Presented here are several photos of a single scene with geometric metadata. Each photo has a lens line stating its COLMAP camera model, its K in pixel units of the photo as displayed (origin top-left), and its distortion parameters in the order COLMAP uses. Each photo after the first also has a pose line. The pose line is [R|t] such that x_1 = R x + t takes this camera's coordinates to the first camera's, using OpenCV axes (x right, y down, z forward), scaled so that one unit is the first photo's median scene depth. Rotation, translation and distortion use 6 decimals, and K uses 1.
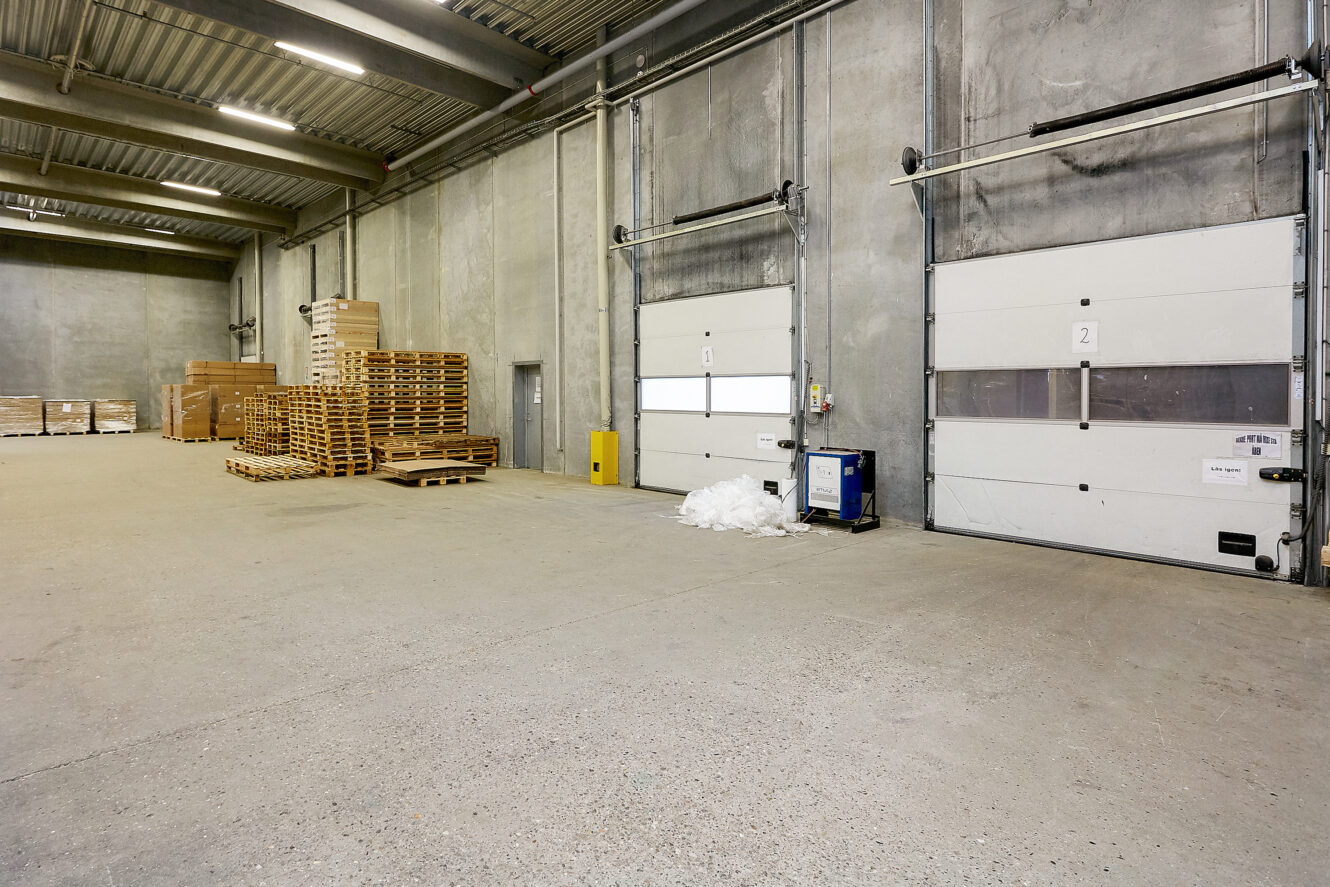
lens RADIAL K [[725.3, 0, 661.9], [0, 725.3, 408.2], [0, 0, 1]] dist [-0.000885, -0.000260]
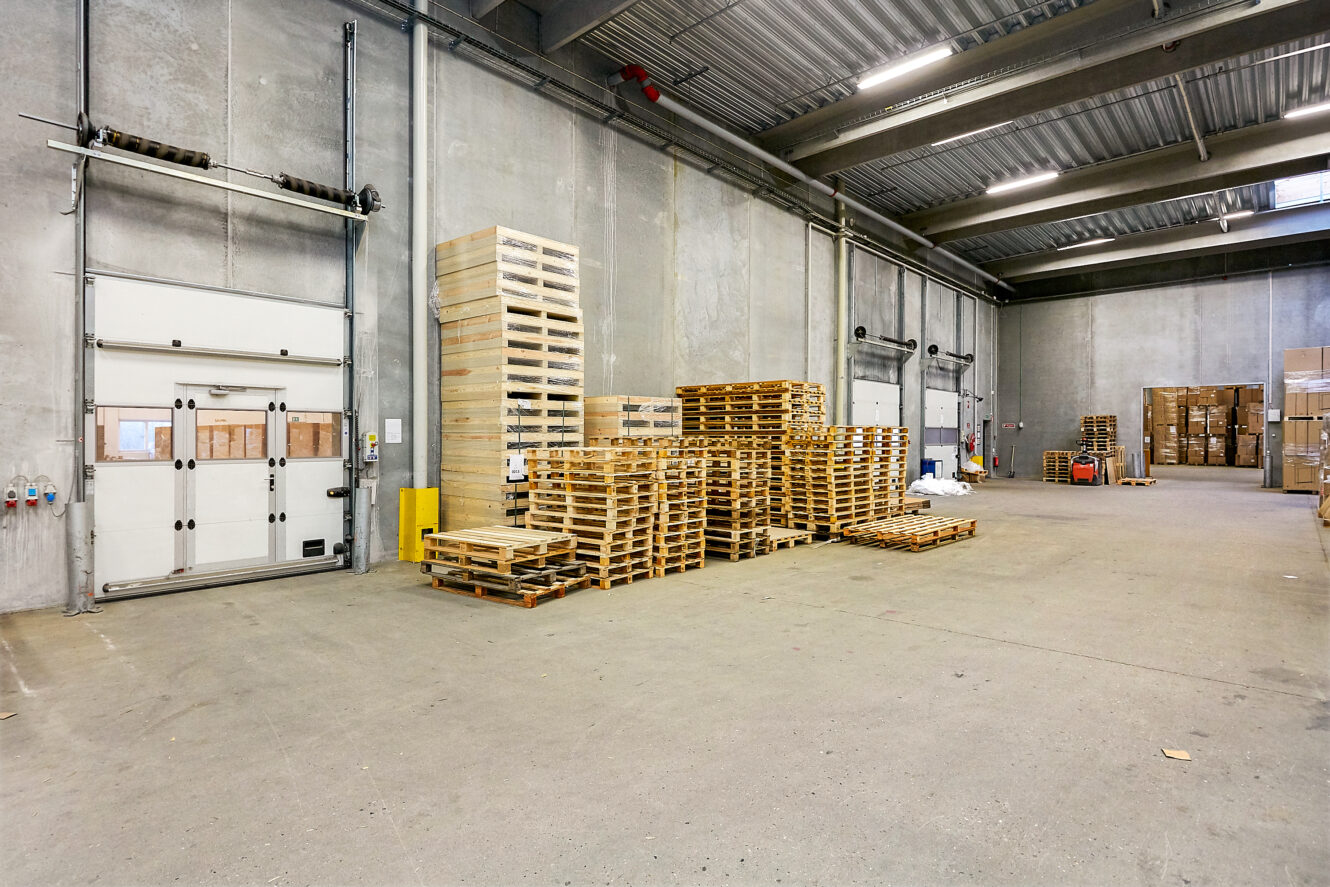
lens RADIAL K [[657.3, 0, 649.0], [0, 657.3, 440.6], [0, 0, 1]] dist [-0.020210, -0.000329]
pose [[-0.041483, -0.009276, 0.999096, -1.030141], [0.016224, 0.999819, 0.009956, -0.024130], [-0.999007, 0.016622, -0.041325, 1.092673]]
